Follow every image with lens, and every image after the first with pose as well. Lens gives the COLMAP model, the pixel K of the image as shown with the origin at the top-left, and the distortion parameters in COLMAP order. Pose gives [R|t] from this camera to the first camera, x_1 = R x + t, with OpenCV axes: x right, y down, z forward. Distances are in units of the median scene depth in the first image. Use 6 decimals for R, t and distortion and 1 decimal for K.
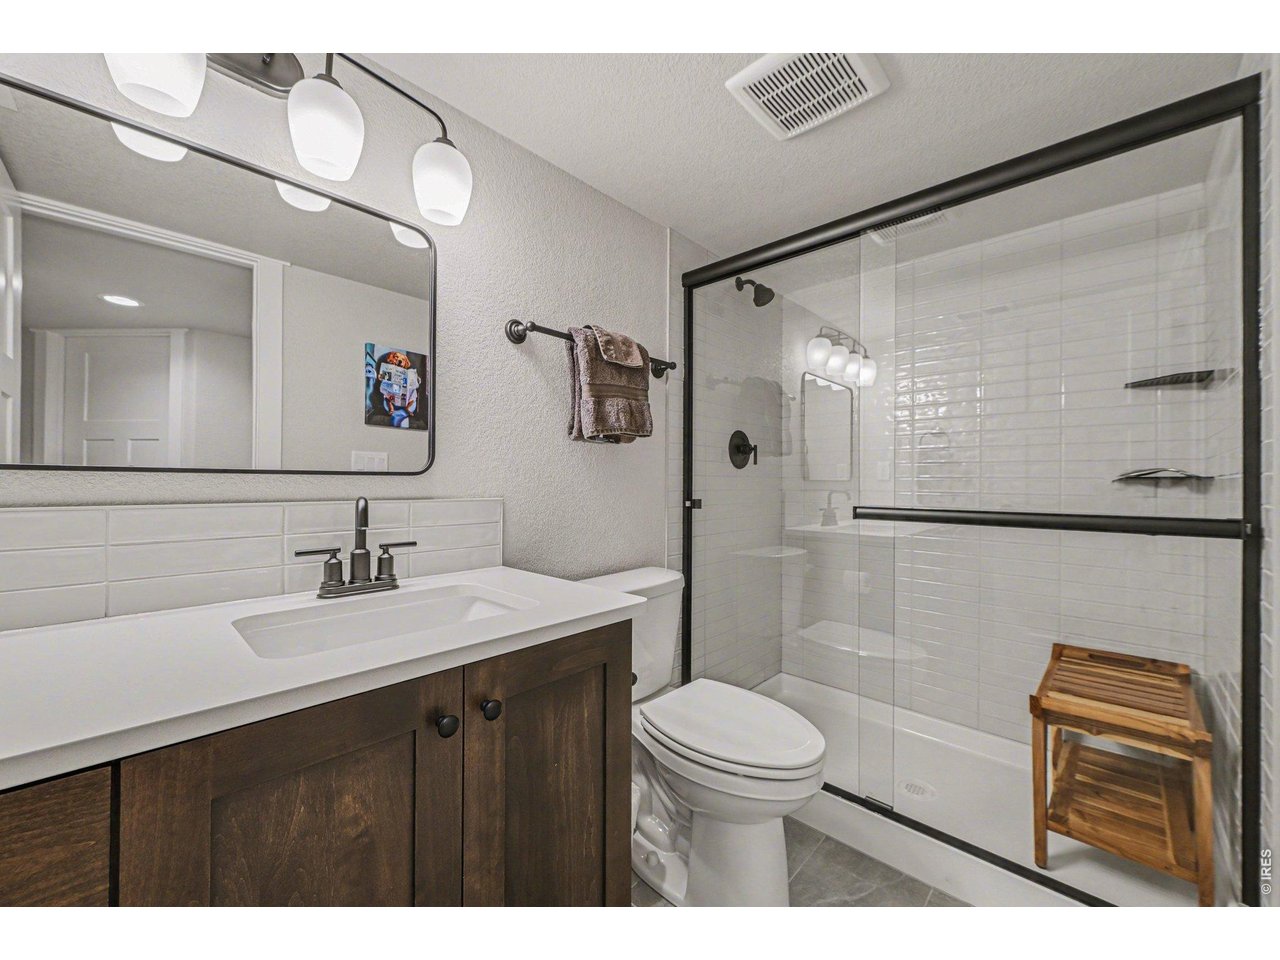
lens RADIAL K [[502.9, 0, 648.2], [0, 502.9, 475.9], [0, 0, 1]] dist [-0.001540, -0.000722]
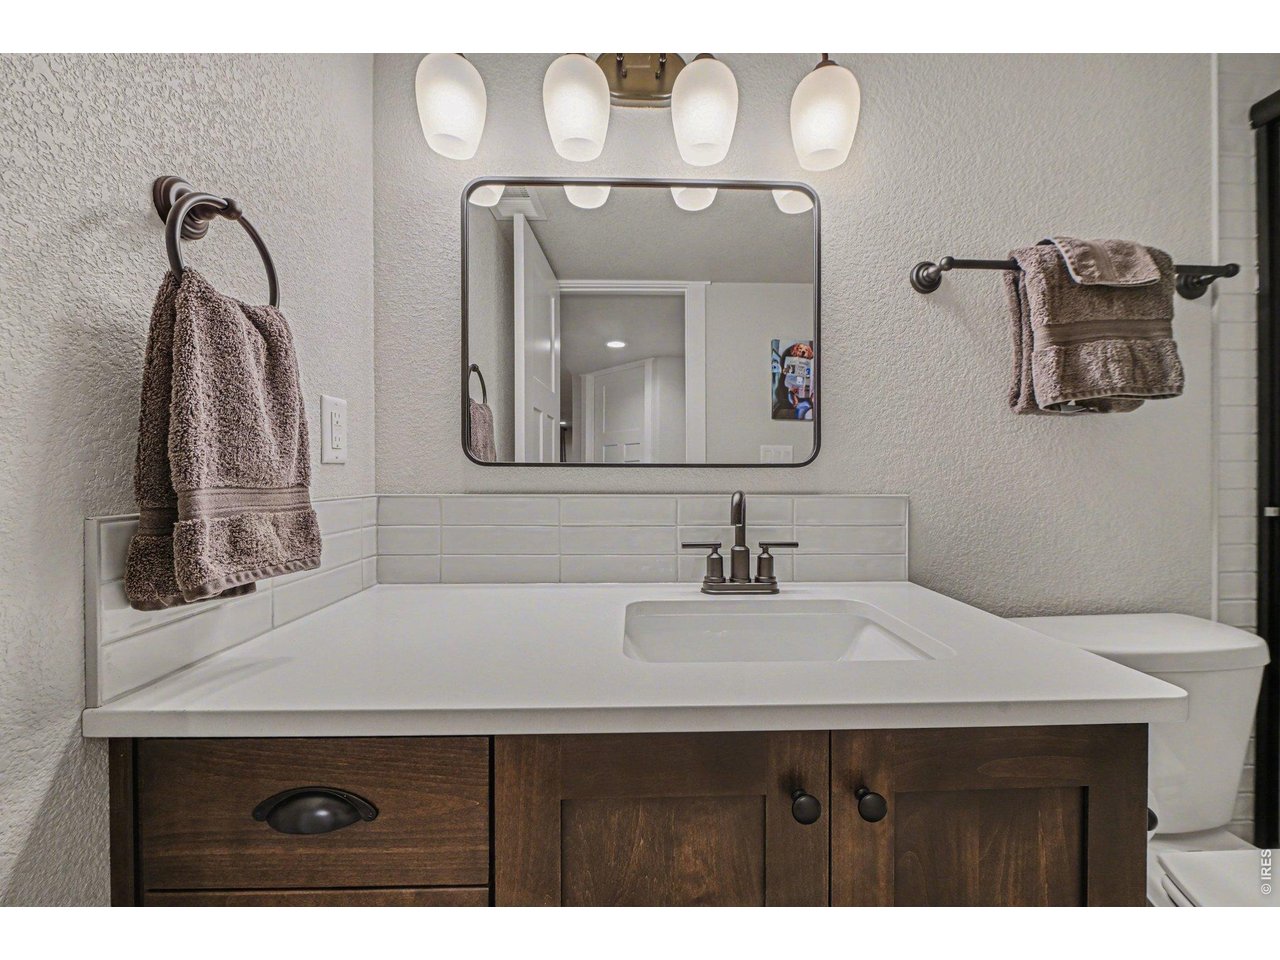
lens RADIAL K [[502.9, 0, 648.2], [0, 502.9, 475.9], [0, 0, 1]] dist [-0.001540, -0.000722]
pose [[0.705063, -0.003036, -0.709138, -0.019065], [0.012469, 0.999889, 0.008117, 0.003376], [0.709035, -0.014565, 0.705023, 0.152542]]
